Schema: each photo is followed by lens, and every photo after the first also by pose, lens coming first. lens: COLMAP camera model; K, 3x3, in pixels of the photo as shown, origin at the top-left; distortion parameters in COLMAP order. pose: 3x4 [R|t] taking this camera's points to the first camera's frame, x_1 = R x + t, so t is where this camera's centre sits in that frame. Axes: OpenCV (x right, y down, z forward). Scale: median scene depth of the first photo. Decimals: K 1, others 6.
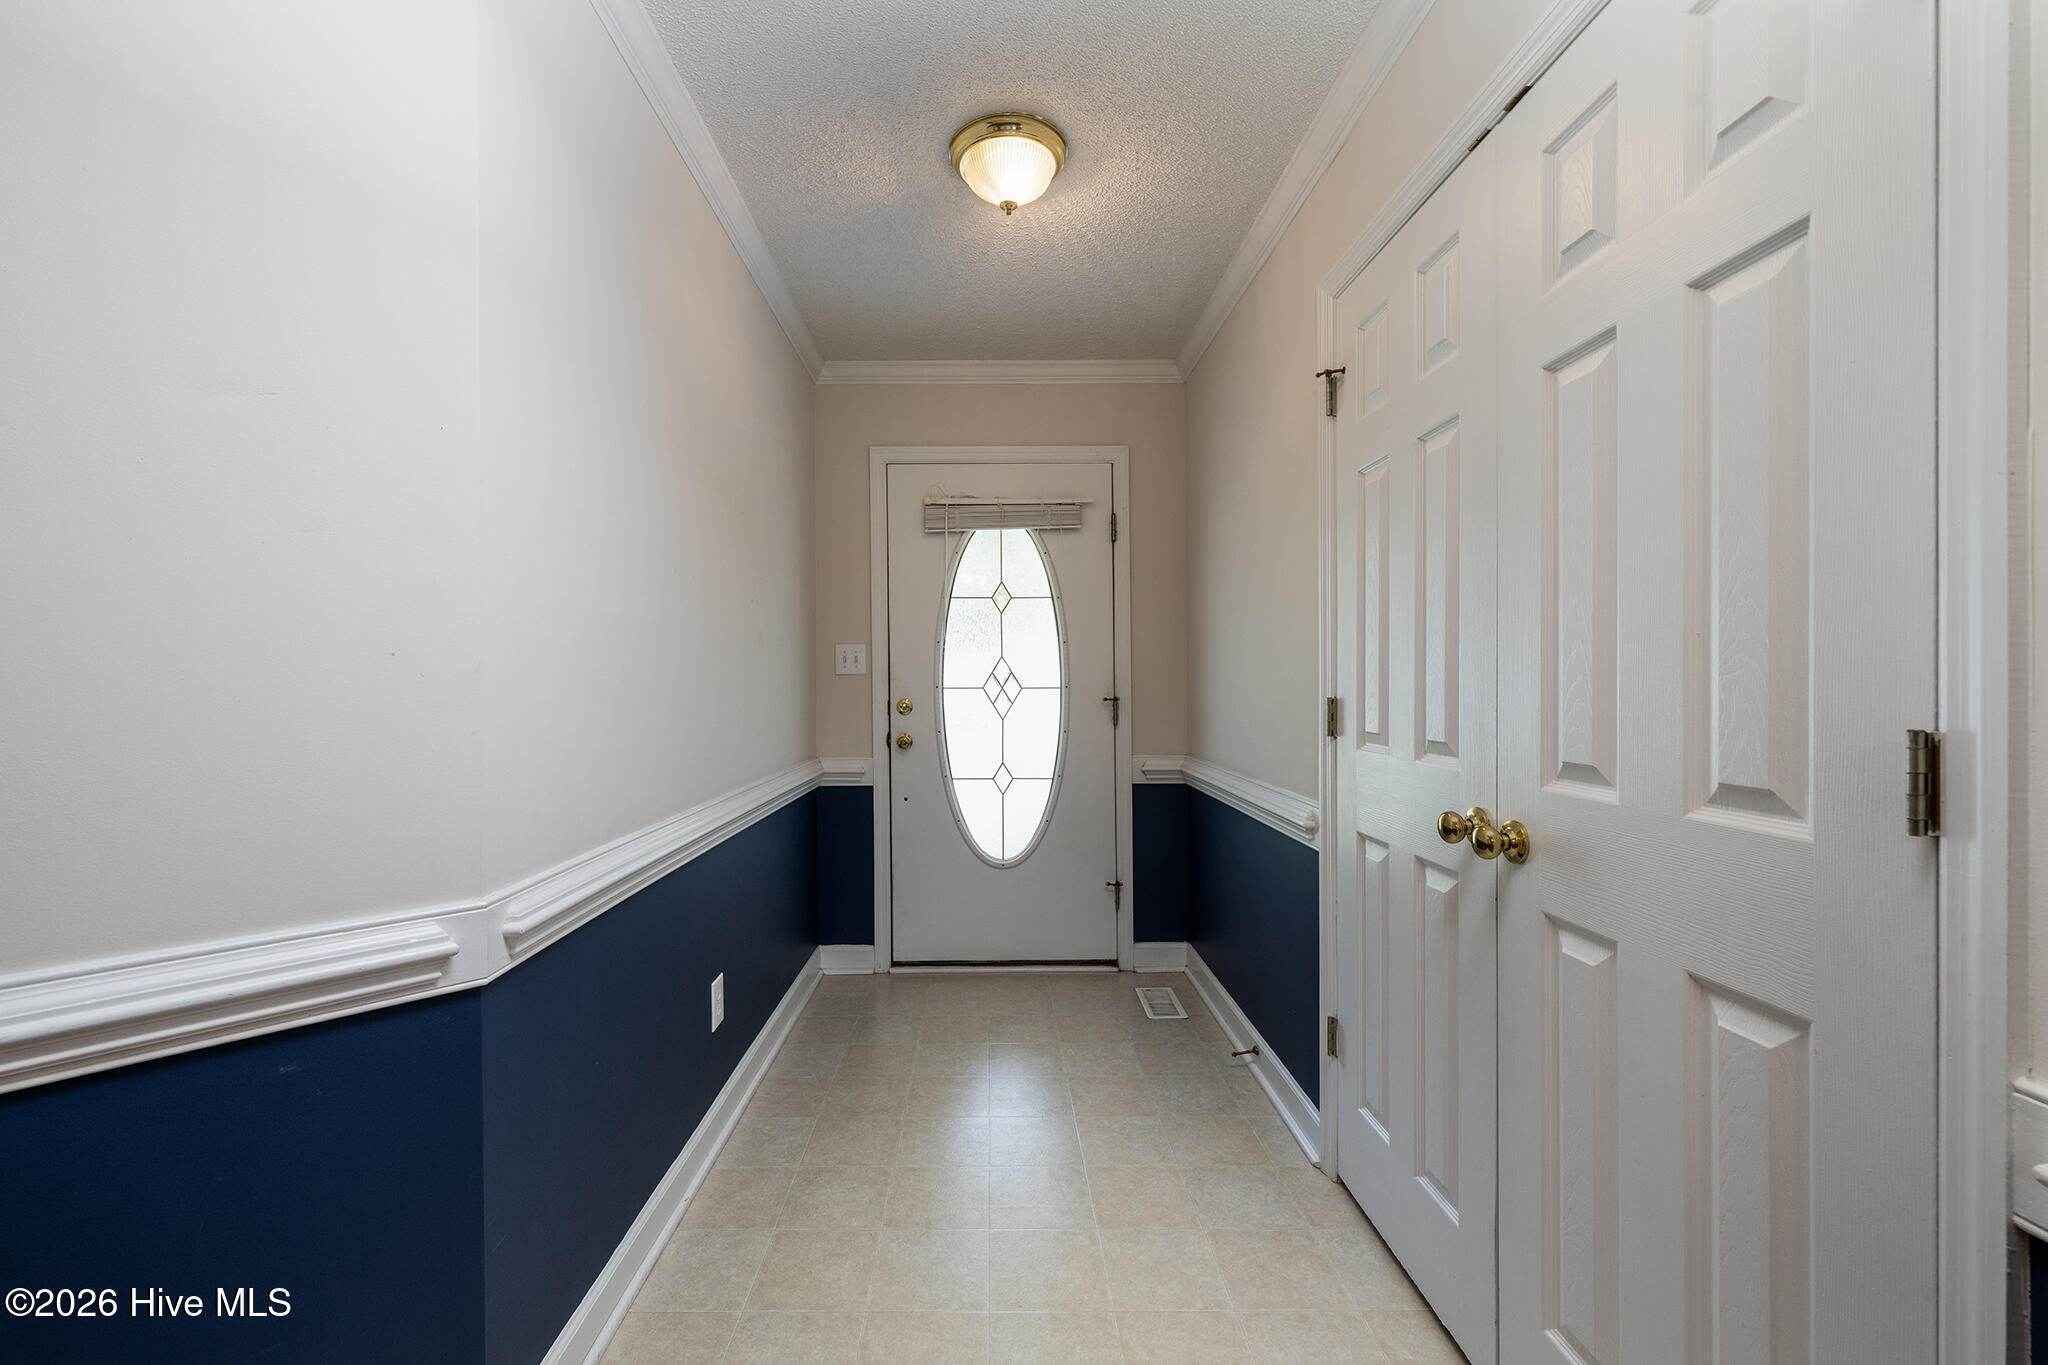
lens RADIAL K [[816.3, 0, 1017.5], [0, 816.3, 686.4], [0, 0, 1]] dist [0.000096, 0.000034]
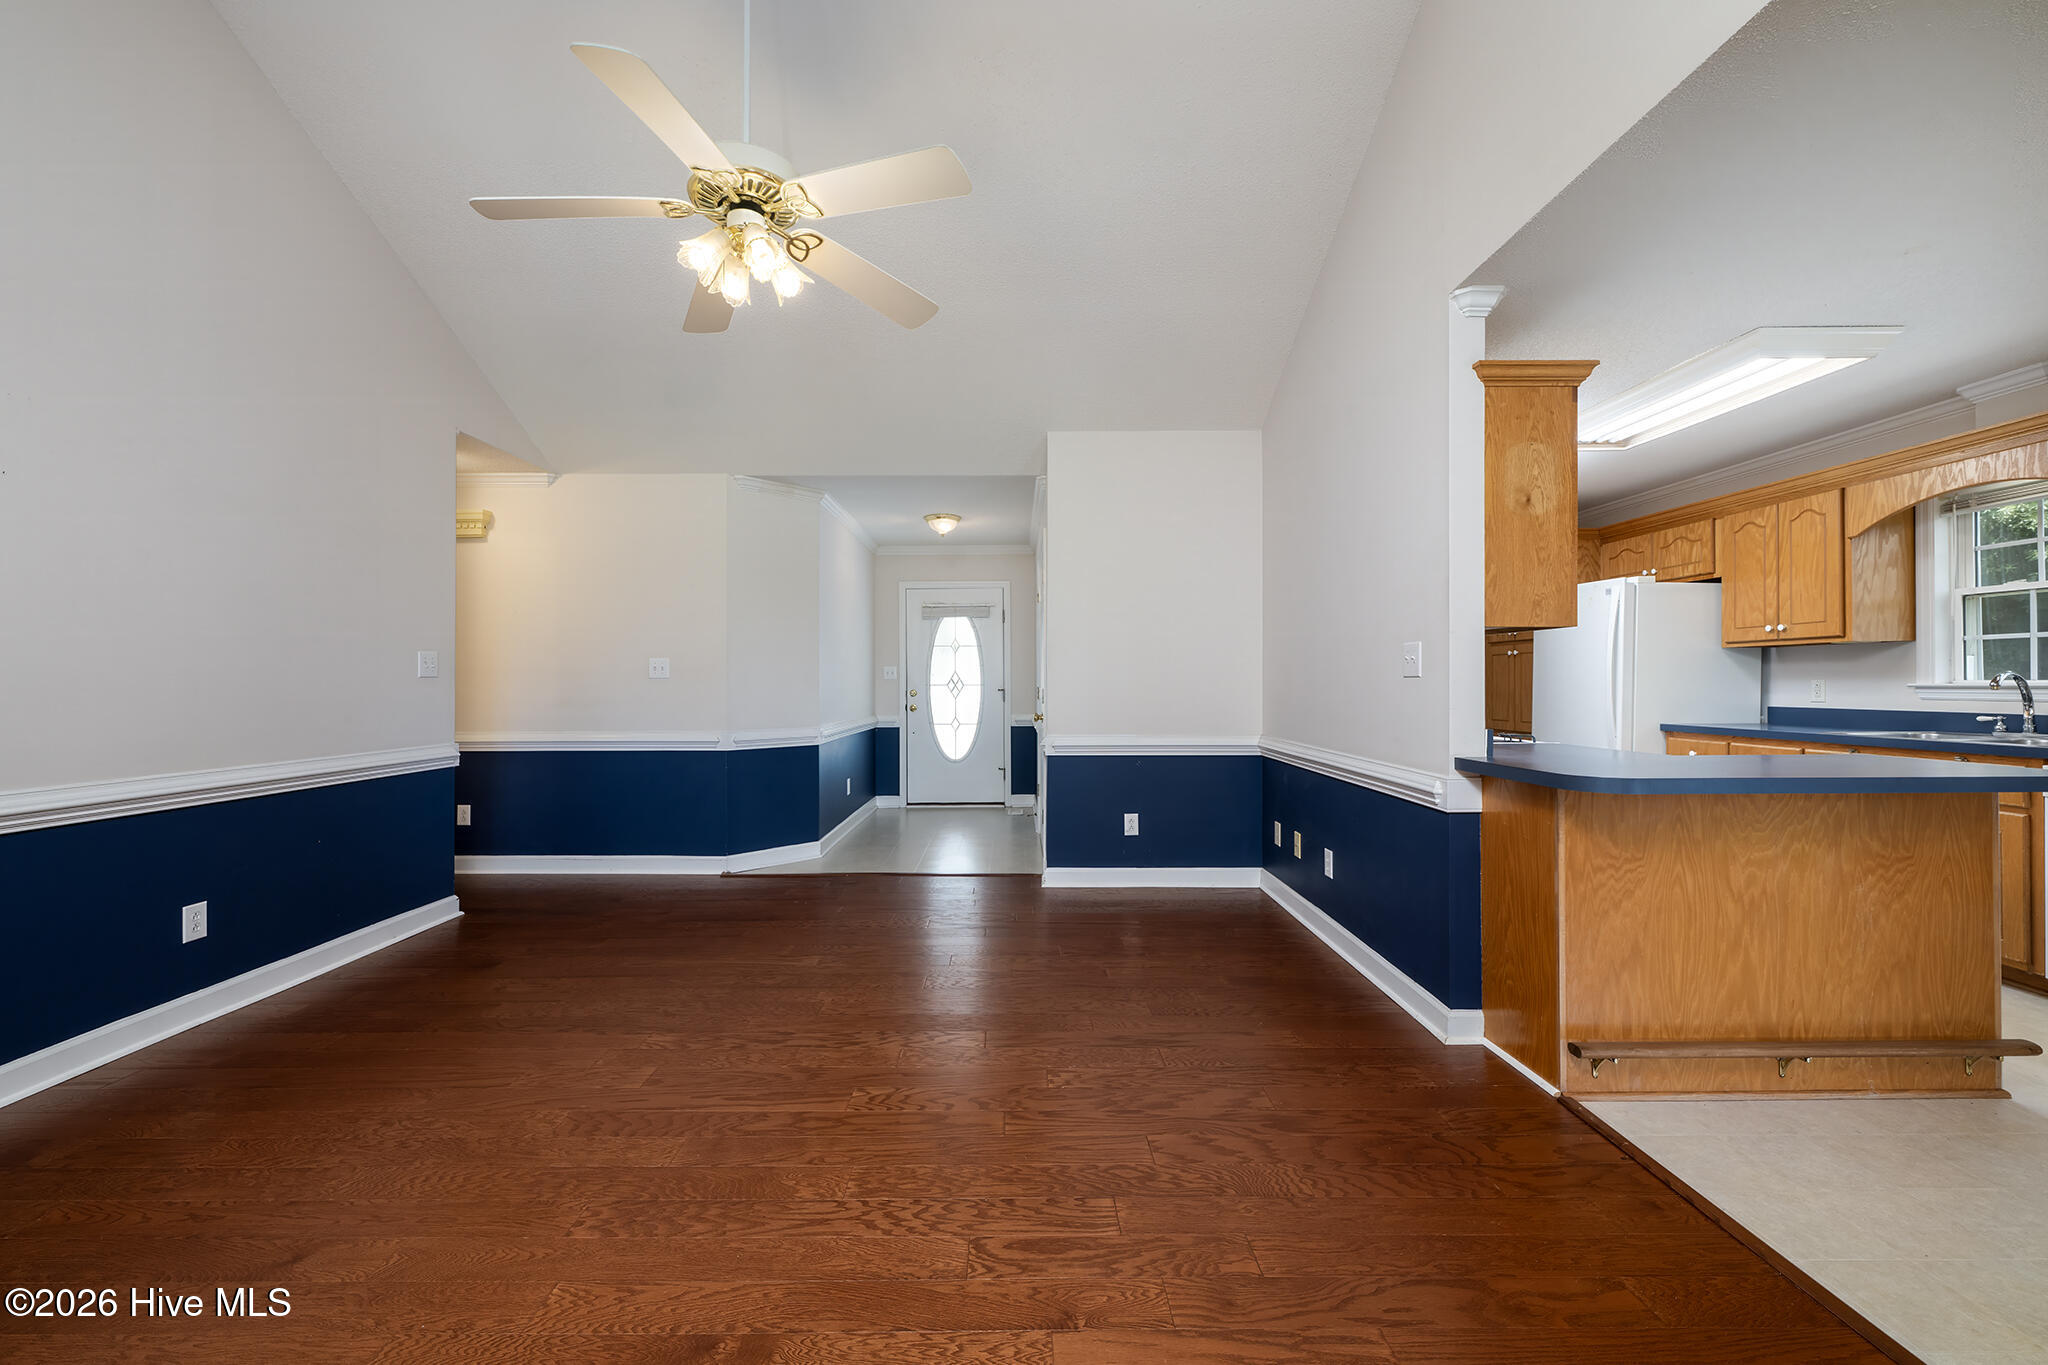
lens RADIAL K [[816.9, 0, 1011.8], [0, 816.9, 682.4], [0, 0, 1]] dist [-0.000146, 0.000166]
pose [[0.999247, 0.003465, -0.038654, 0.266494], [-0.003772, 0.999962, -0.007887, 0.014367], [0.038625, 0.008027, 0.999222, -1.510370]]
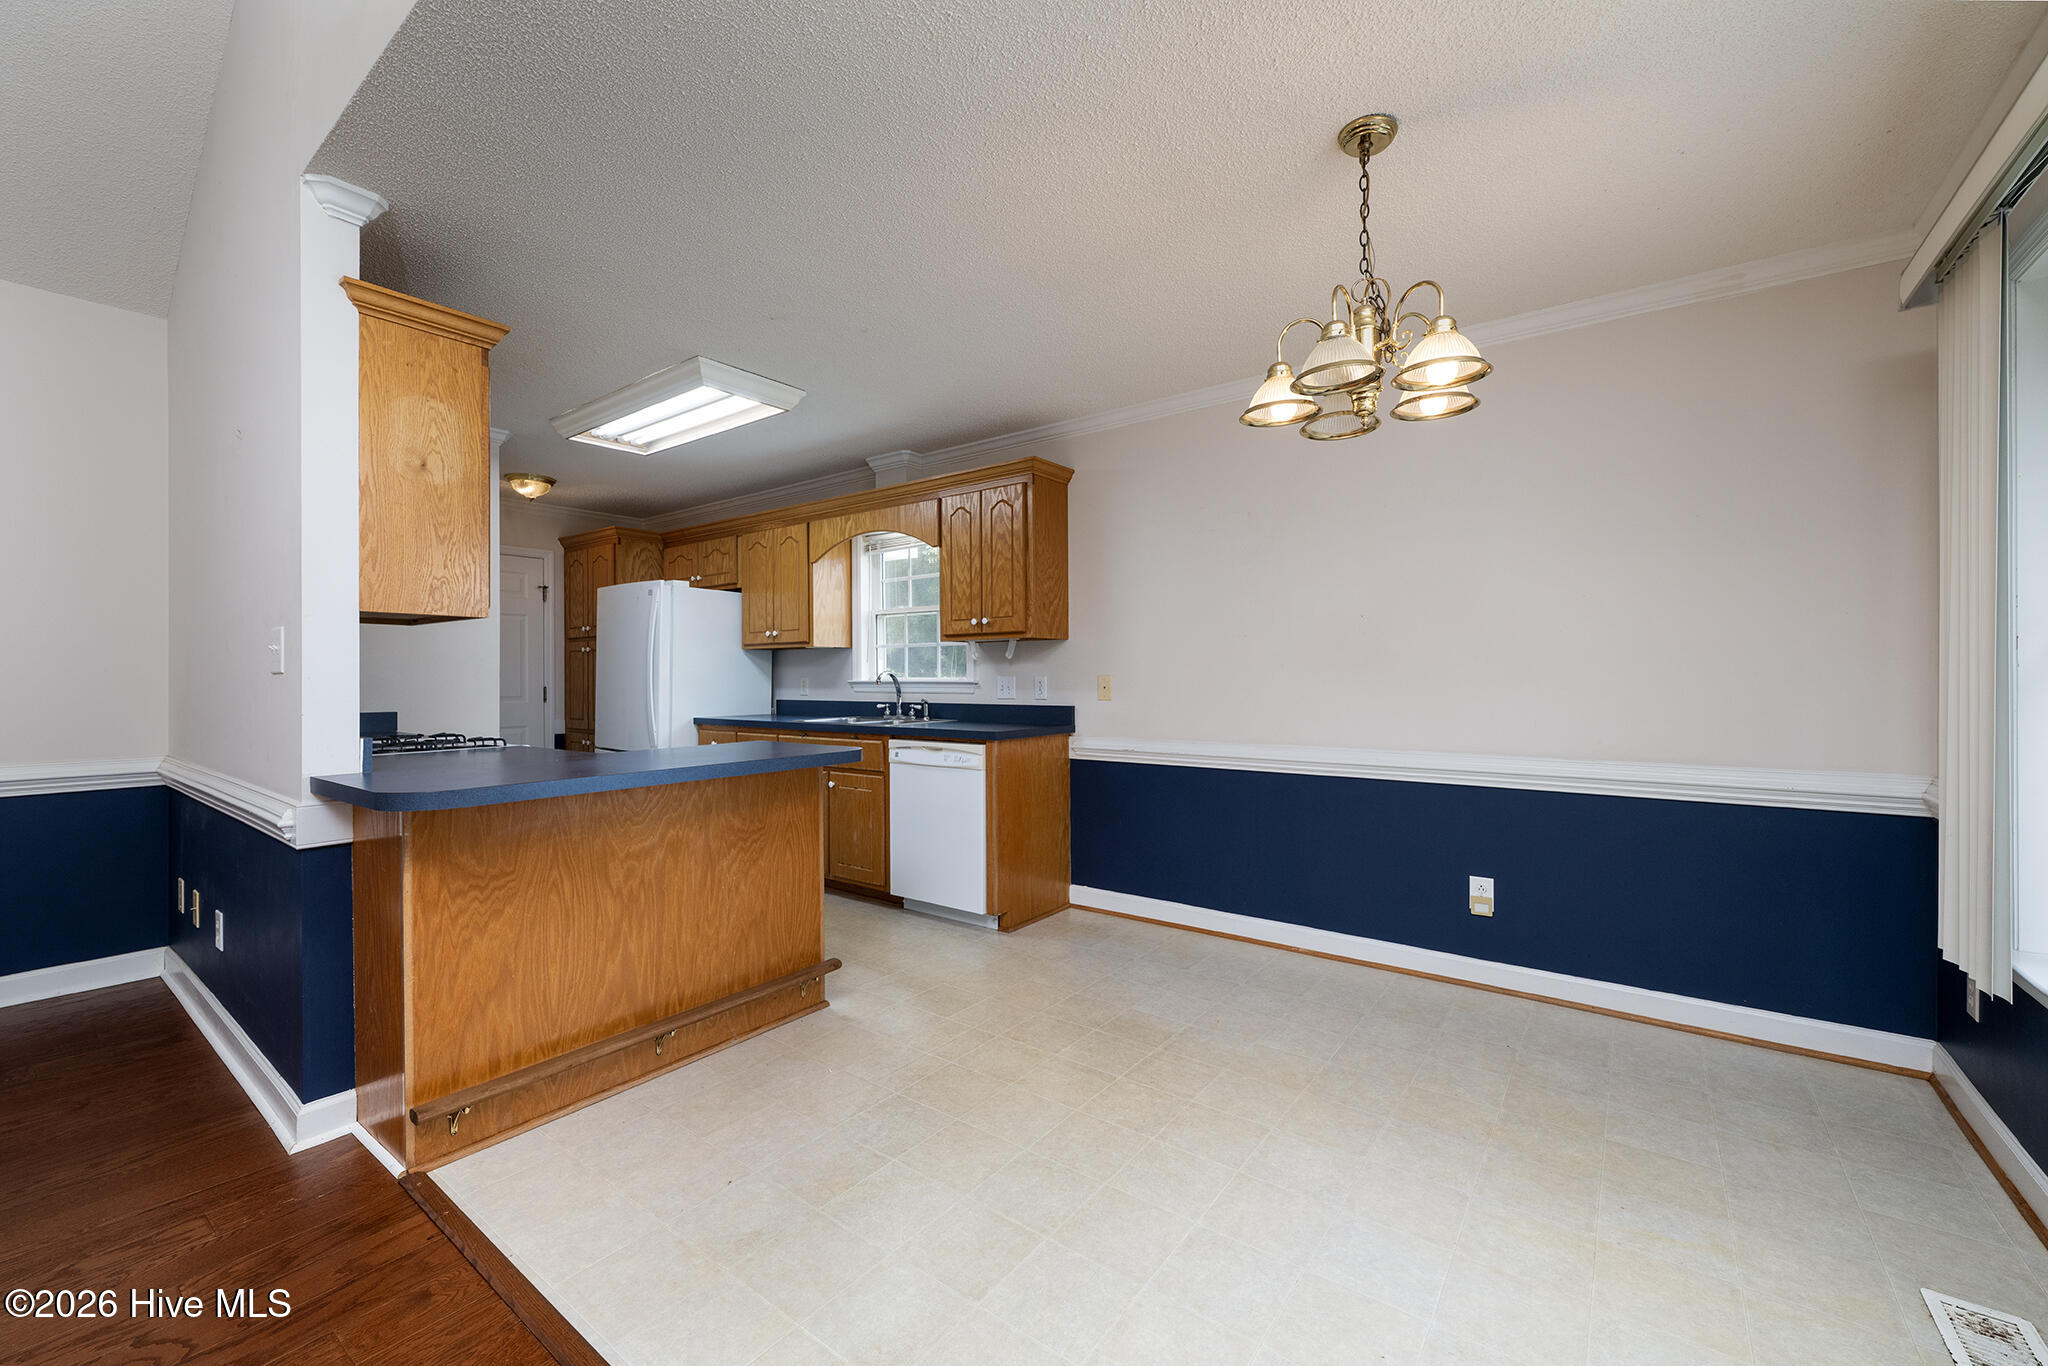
lens RADIAL K [[819.4, 0, 1021.9], [0, 819.4, 678.8], [0, 0, 1]] dist [-0.000328, -0.000004]
pose [[0.631858, 0.002406, 0.775080, 0.570057], [0.006424, 0.999945, -0.008341, 0.013892], [-0.775058, 0.010250, 0.631808, -1.505394]]
